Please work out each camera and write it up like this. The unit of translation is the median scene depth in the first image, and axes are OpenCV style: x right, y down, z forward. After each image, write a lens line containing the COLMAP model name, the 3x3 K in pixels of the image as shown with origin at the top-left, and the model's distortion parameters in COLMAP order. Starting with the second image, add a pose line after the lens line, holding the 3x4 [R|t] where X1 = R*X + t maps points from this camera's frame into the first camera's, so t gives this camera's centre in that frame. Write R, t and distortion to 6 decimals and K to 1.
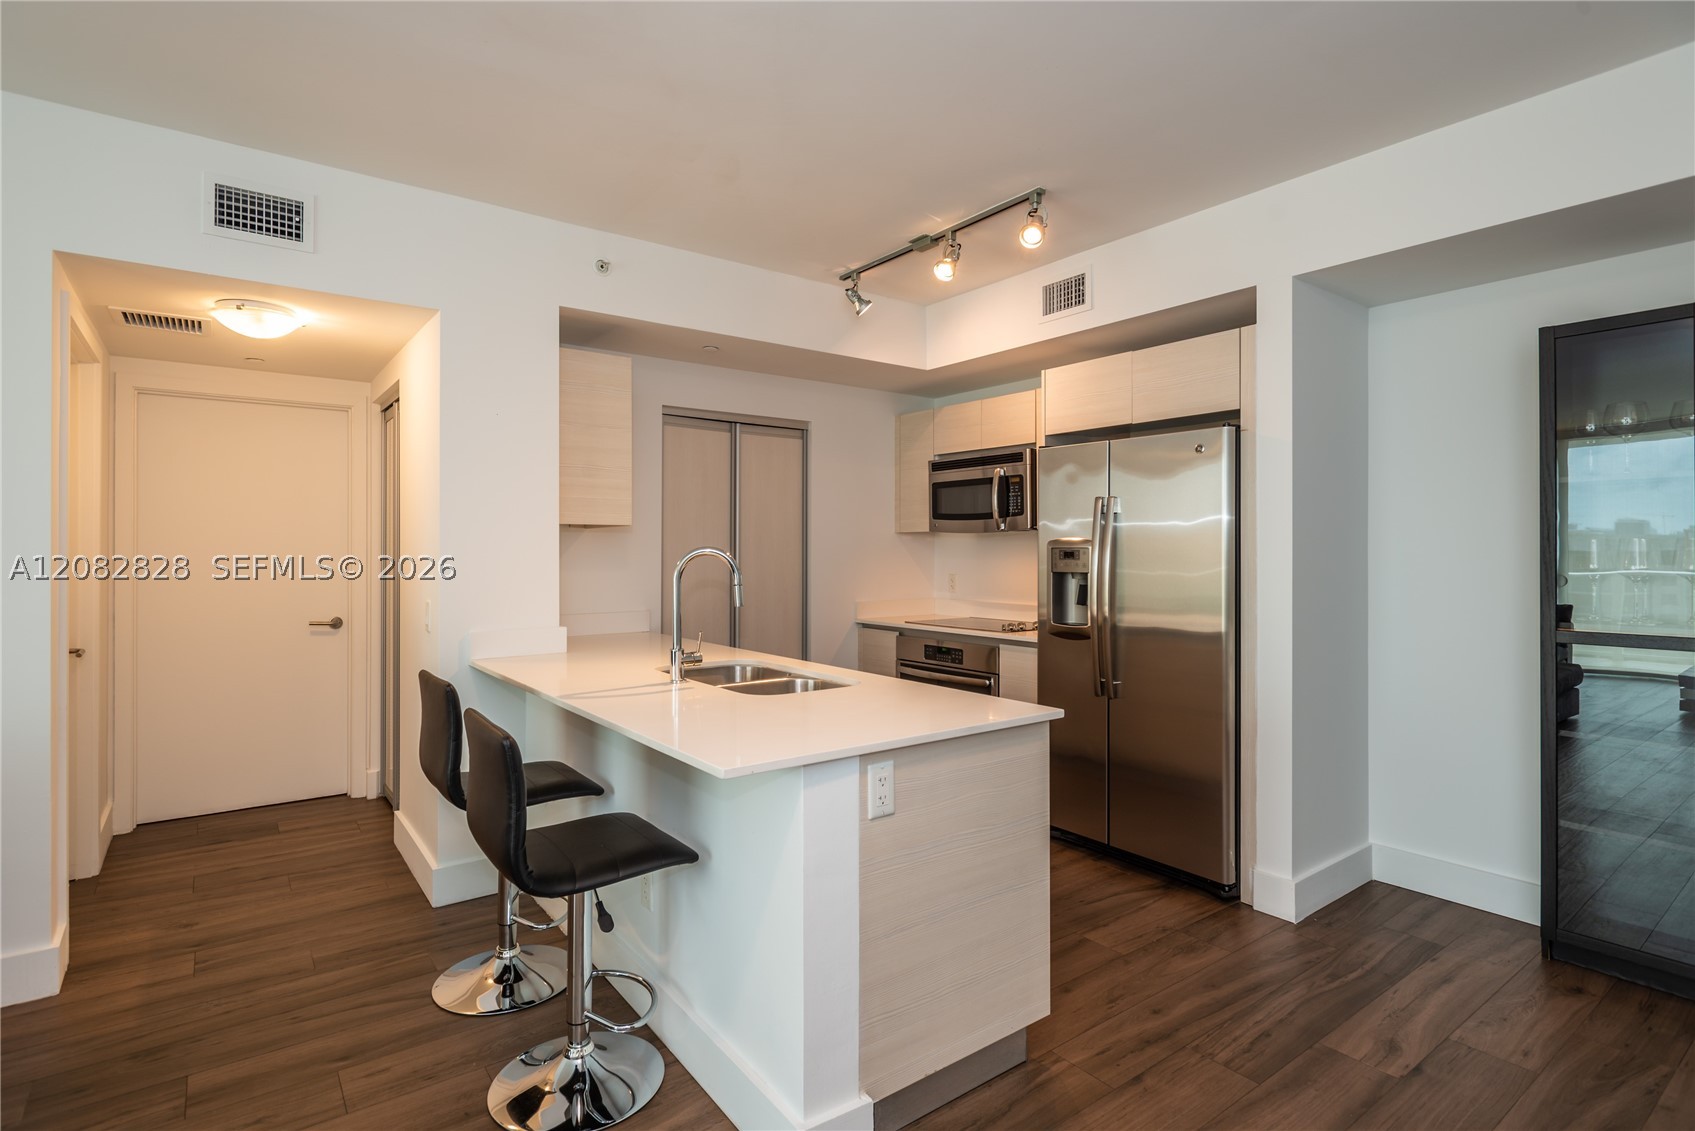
lens RADIAL K [[837.2, 0, 853.2], [0, 837.2, 547.1], [0, 0, 1]] dist [0.000838, -0.000877]
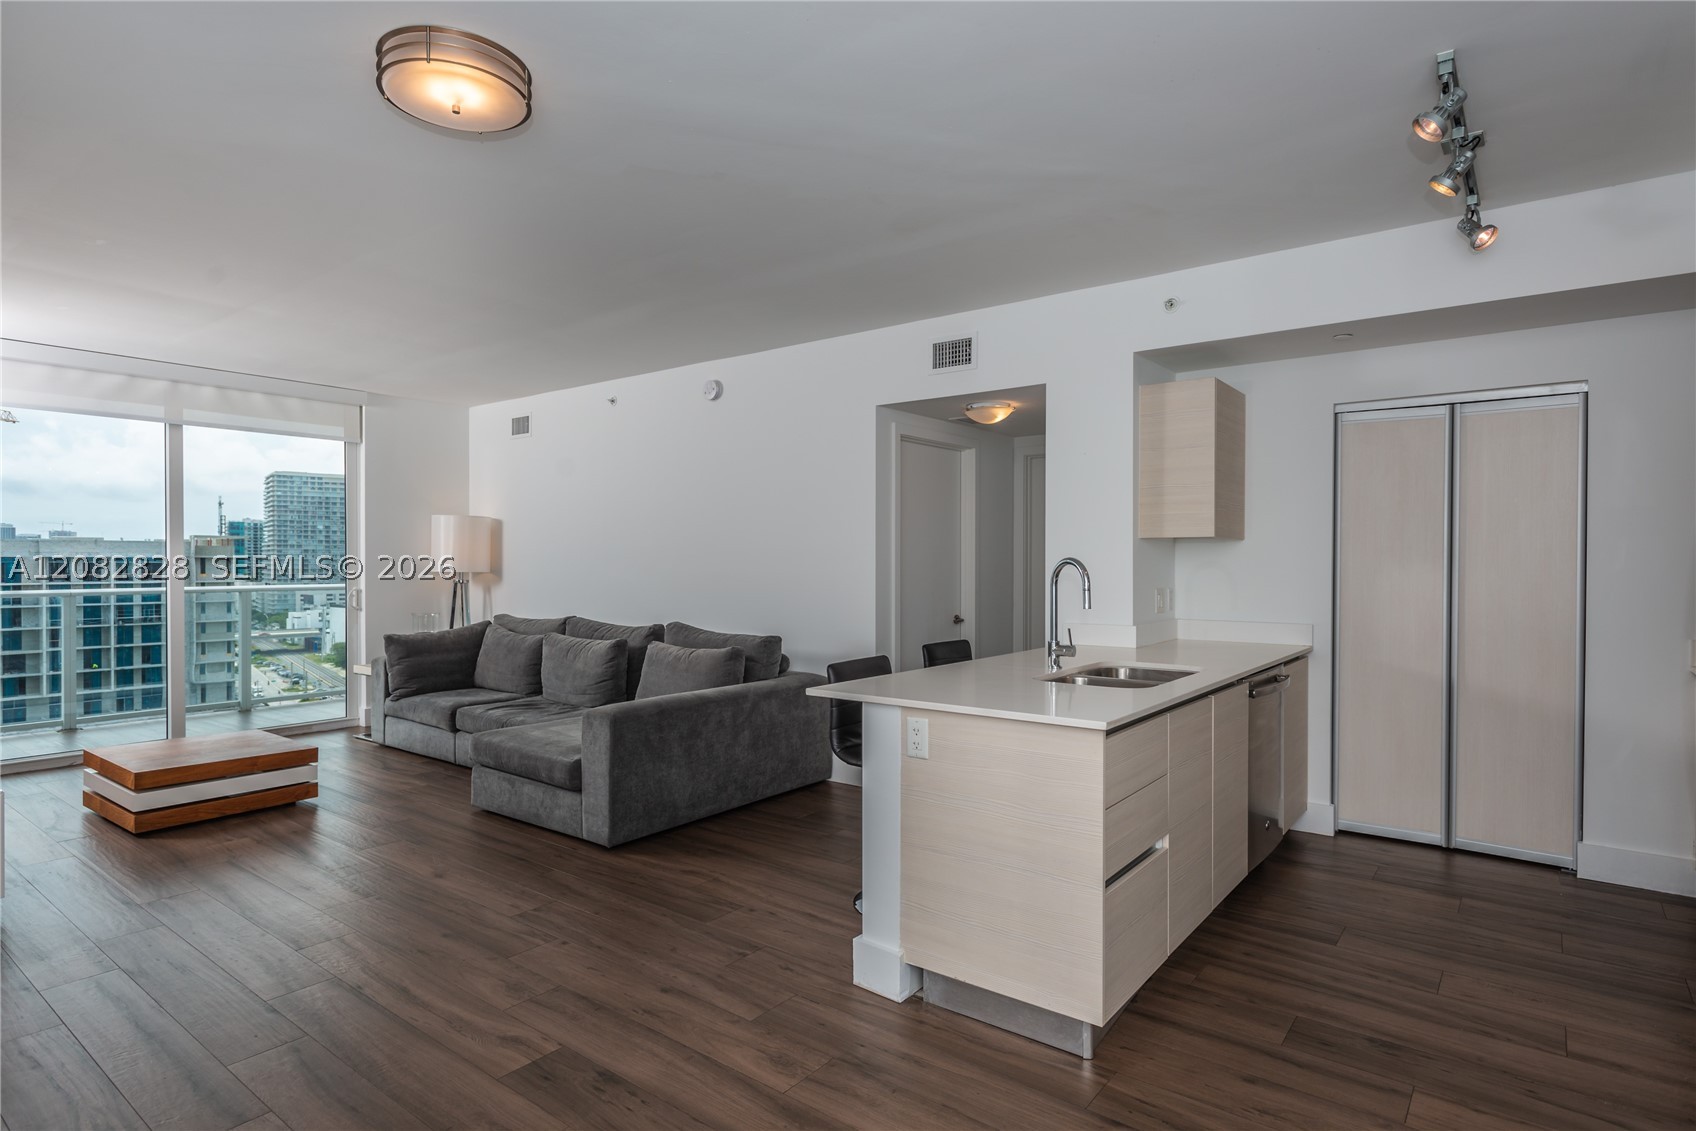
lens RADIAL K [[906.0, 0, 848.0], [0, 906.0, 565.5], [0, 0, 1]] dist [0.002698, -0.001379]
pose [[0.266706, 0.004677, -0.963767, 0.716118], [0.003242, 0.999978, 0.005750, 0.001806], [0.963772, -0.004658, 0.266685, 0.256166]]
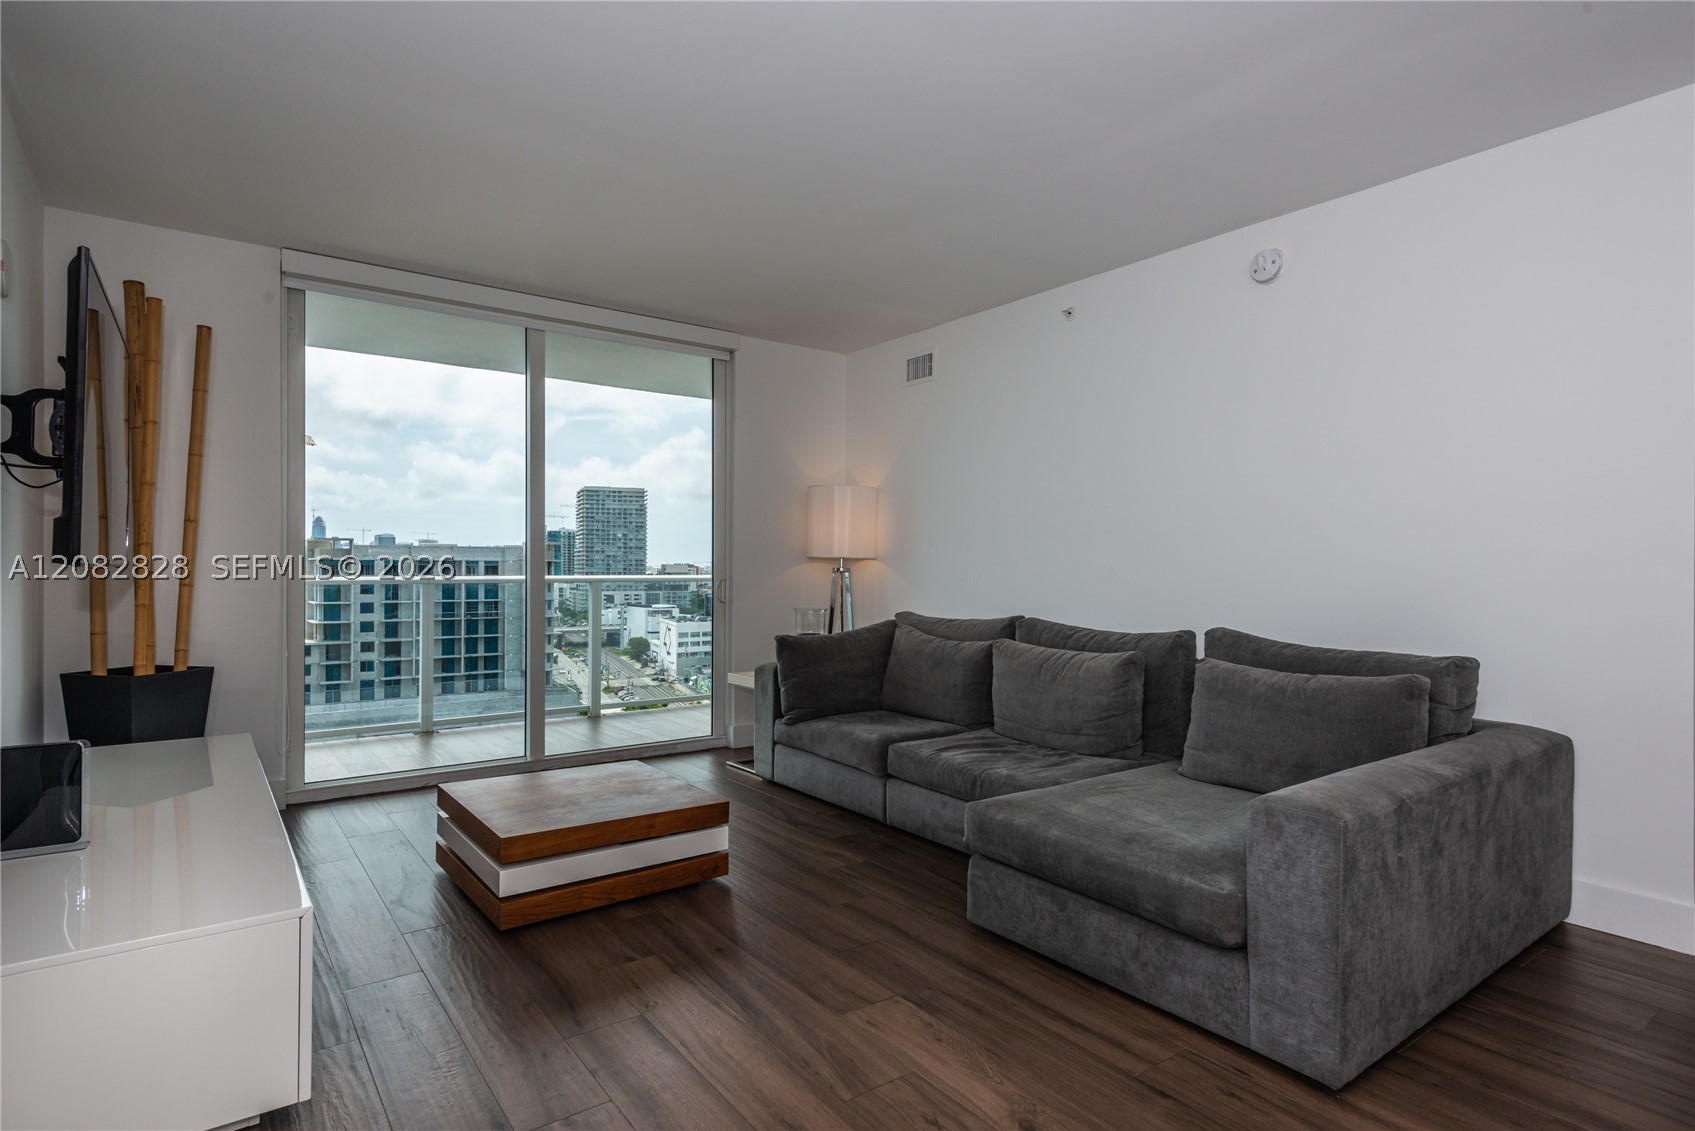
lens RADIAL K [[889.2, 0, 847.5], [0, 889.2, 565.5], [0, 0, 1]] dist [0.015936, -0.000884]
pose [[-0.004204, -0.001447, -0.999990, 0.103181], [-0.000513, 0.999999, -0.001445, 0.040918], [0.999991, 0.000507, -0.004205, -0.022531]]
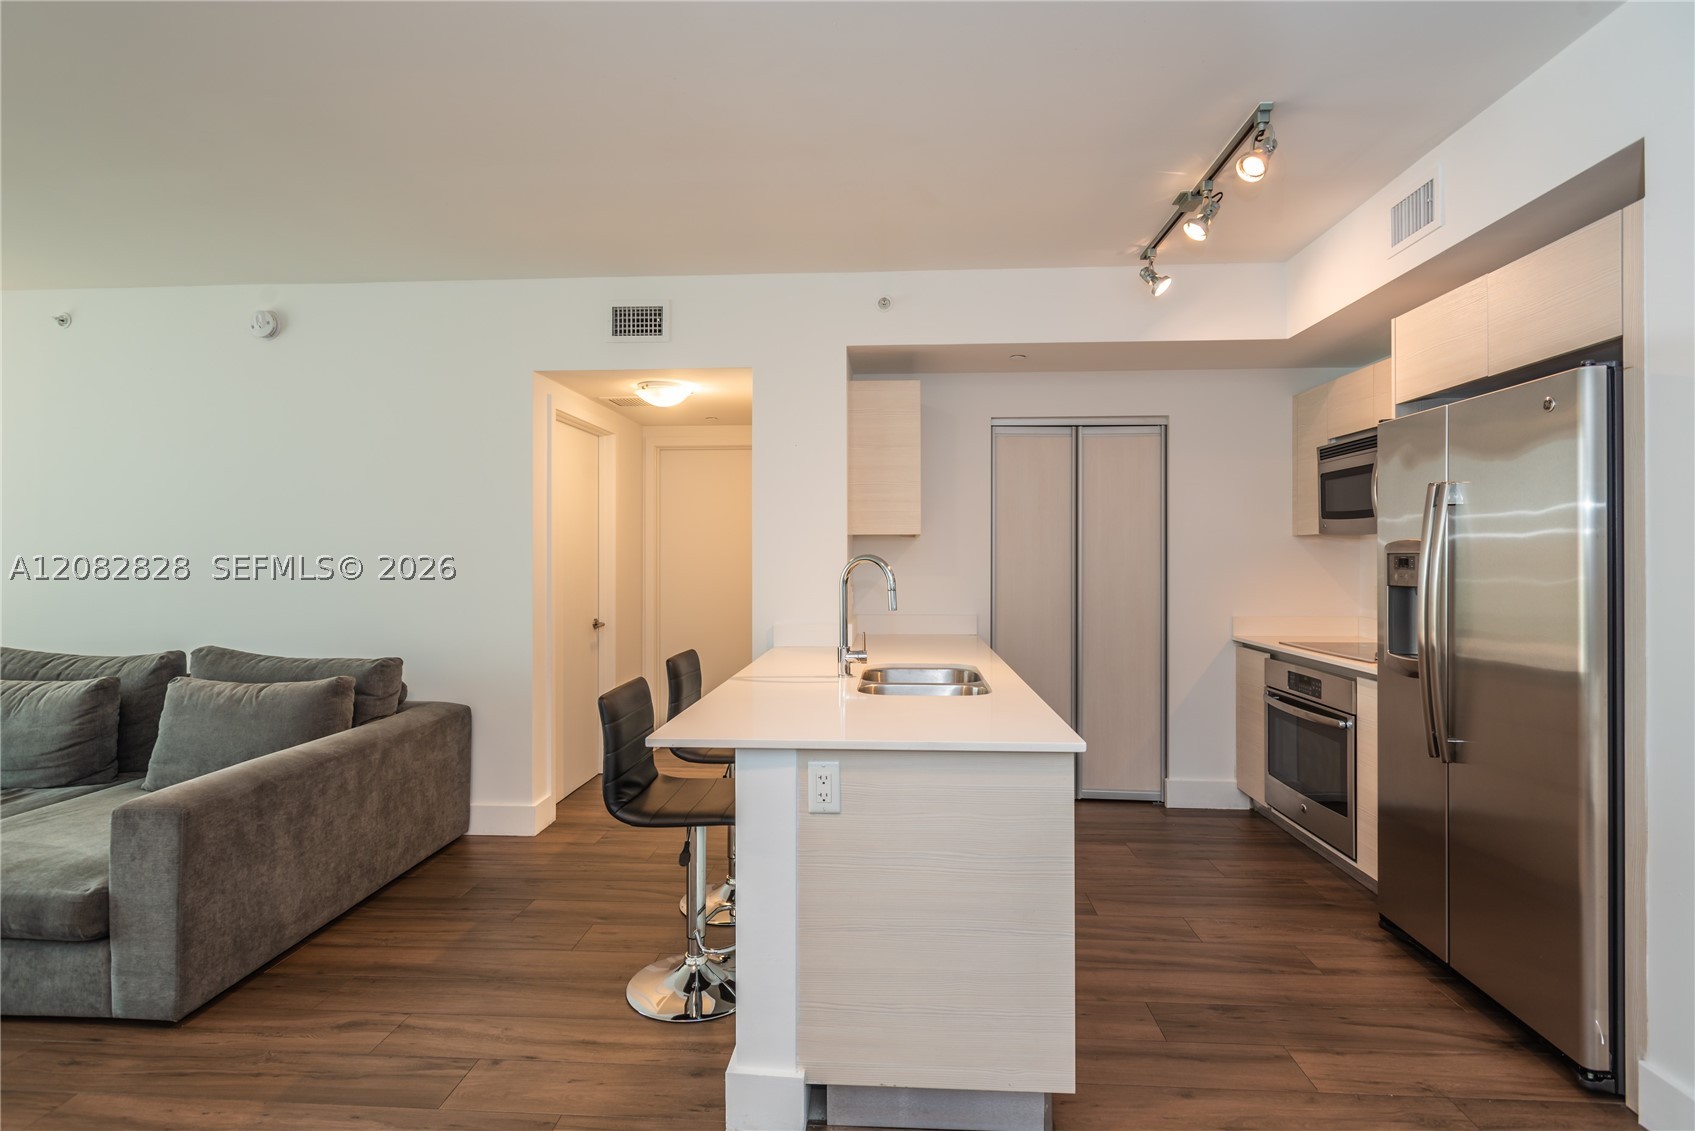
lens RADIAL K [[839.6, 0, 850.3], [0, 839.6, 551.1], [0, 0, 1]] dist [-0.000060, -0.002093]
pose [[0.762988, -0.006474, -0.646381, 0.372393], [0.004439, 0.999979, -0.004776, 0.000404], [0.646398, 0.000775, 0.763000, 0.112340]]
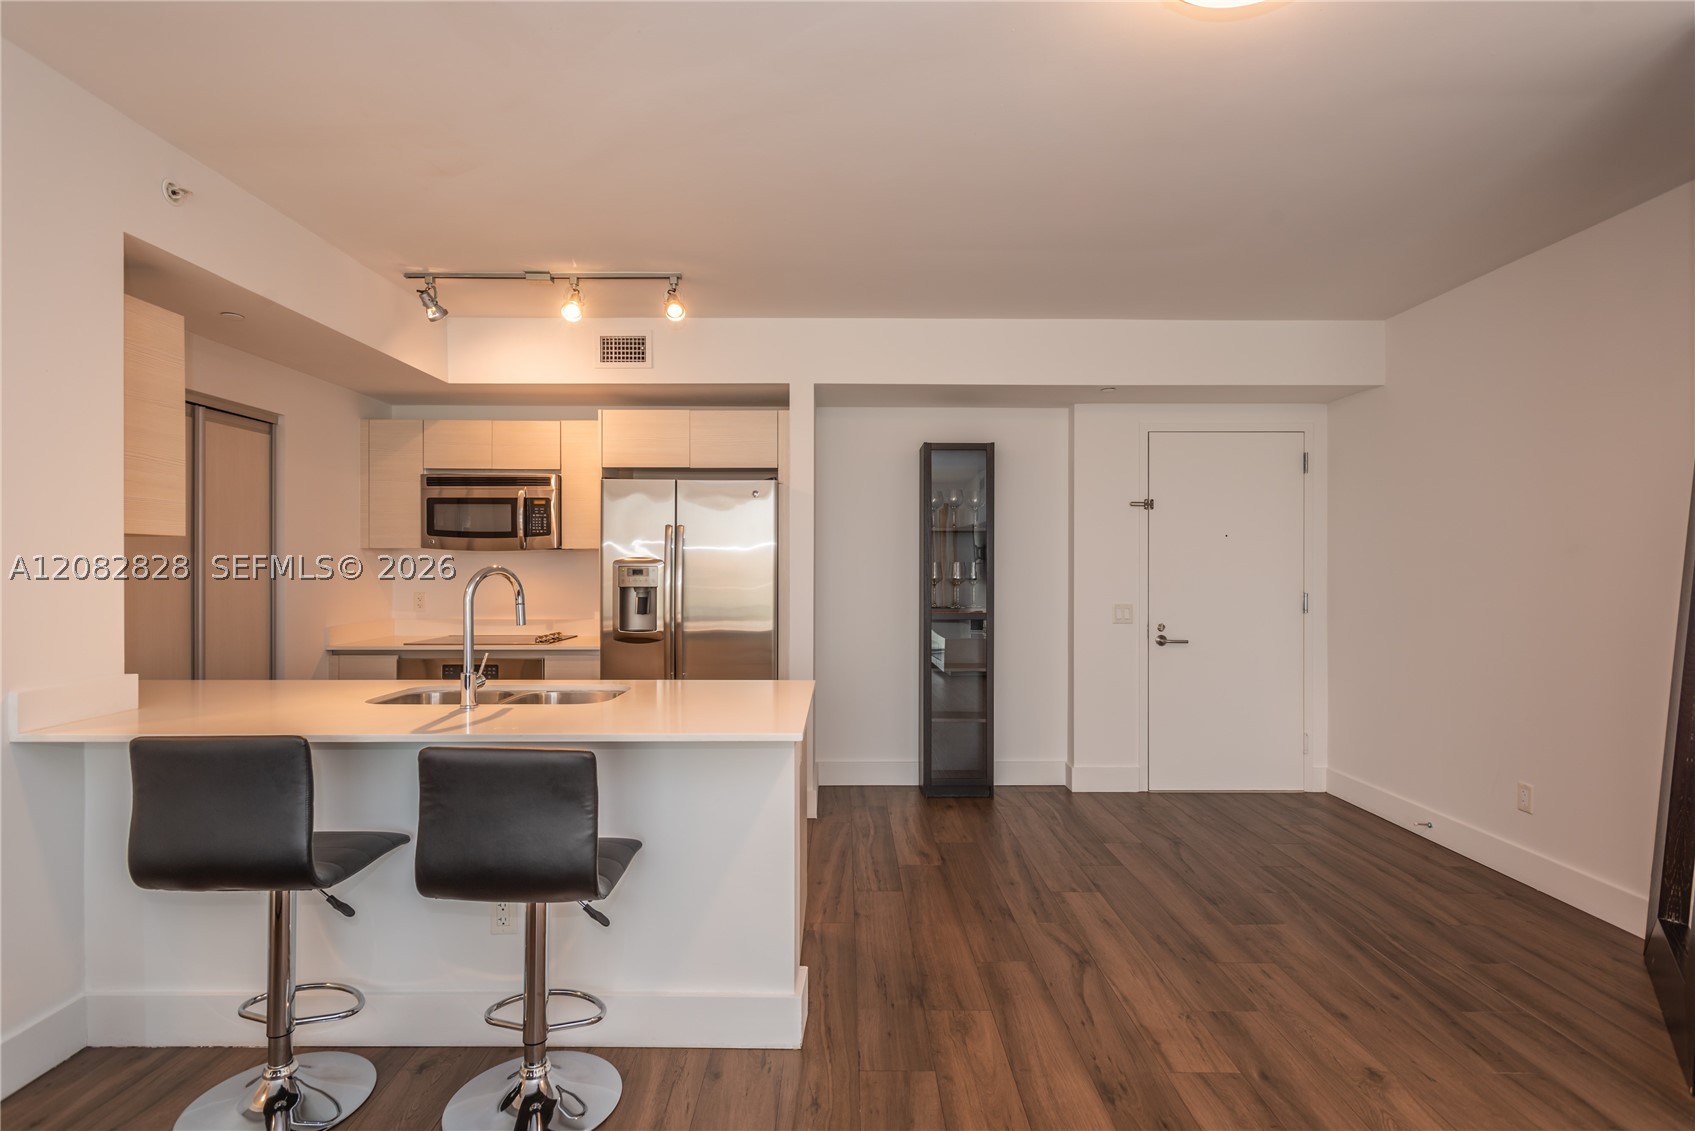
lens RADIAL K [[825.4, 0, 847.5], [0, 825.4, 565.5], [0, 0, 1]] dist [-0.000620, -0.000621]
pose [[0.597520, 0.001520, 0.801853, -0.511443], [-0.004327, 0.999990, 0.001328, -0.002783], [-0.801843, -0.004263, 0.597520, 0.065534]]
